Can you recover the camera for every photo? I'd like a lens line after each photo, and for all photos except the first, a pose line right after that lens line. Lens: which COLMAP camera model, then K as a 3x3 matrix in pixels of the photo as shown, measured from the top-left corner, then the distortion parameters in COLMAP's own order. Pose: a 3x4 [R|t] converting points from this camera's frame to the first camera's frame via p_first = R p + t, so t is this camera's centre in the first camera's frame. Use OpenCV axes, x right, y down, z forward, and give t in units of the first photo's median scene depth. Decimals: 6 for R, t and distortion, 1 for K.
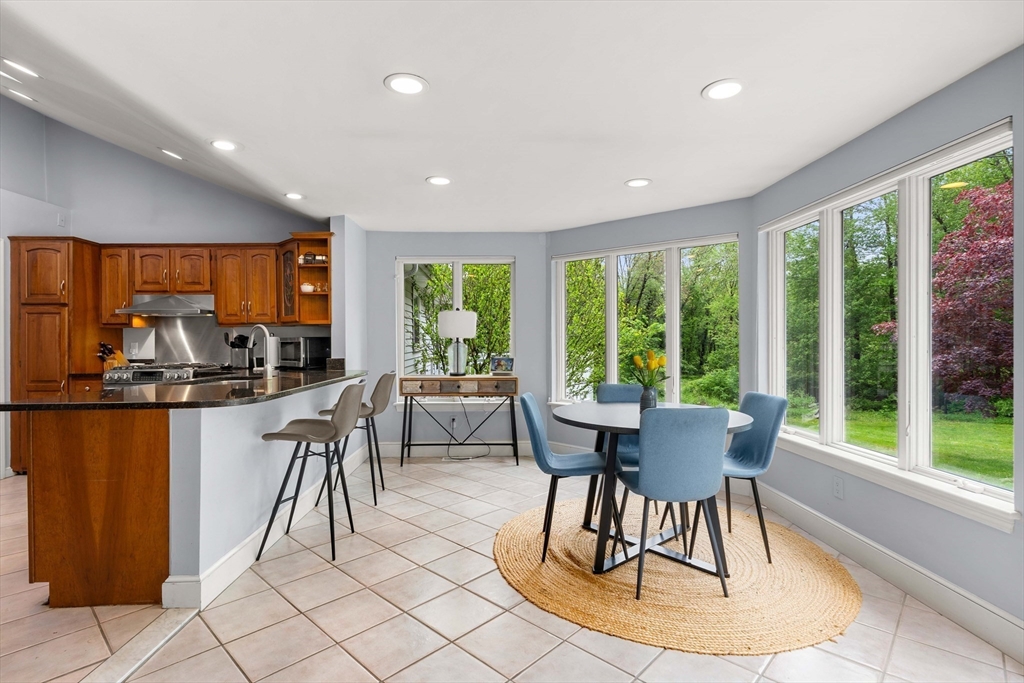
lens RADIAL K [[498.0, 0, 512.0], [0, 498.0, 341.5], [0, 0, 1]] dist [0.000236, 0.000061]
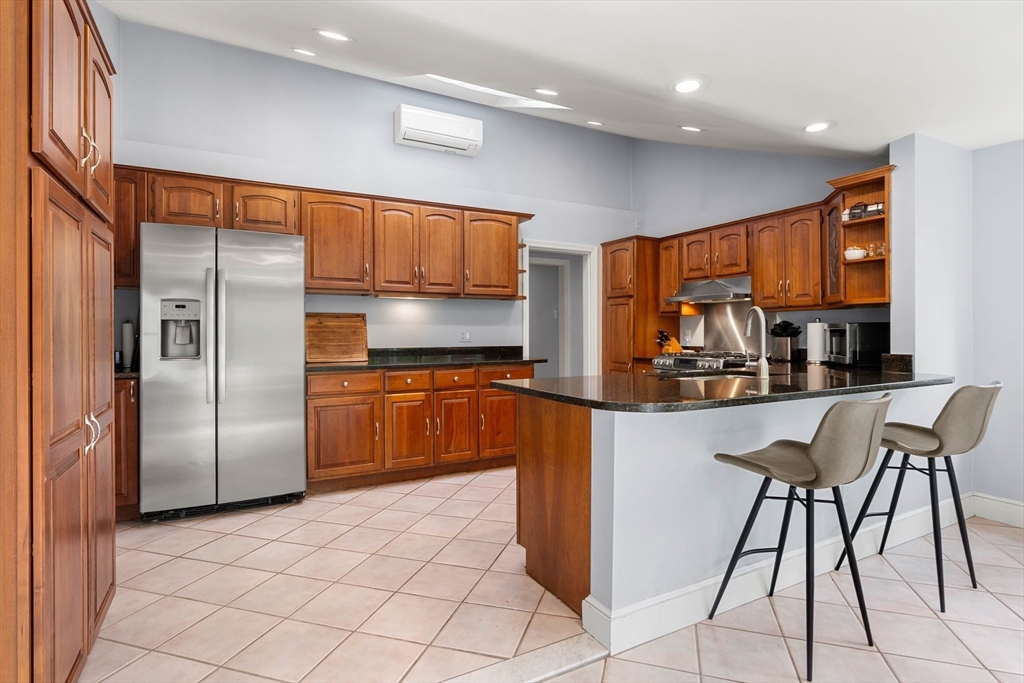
lens RADIAL K [[513.9, 0, 509.3], [0, 513.9, 330.9], [0, 0, 1]] dist [0.001735, -0.000119]
pose [[0.444749, 0.004062, -0.895646, 0.028697], [-0.001573, 0.999992, 0.003754, 0.000945], [0.895654, -0.000261, 0.444752, 0.227115]]
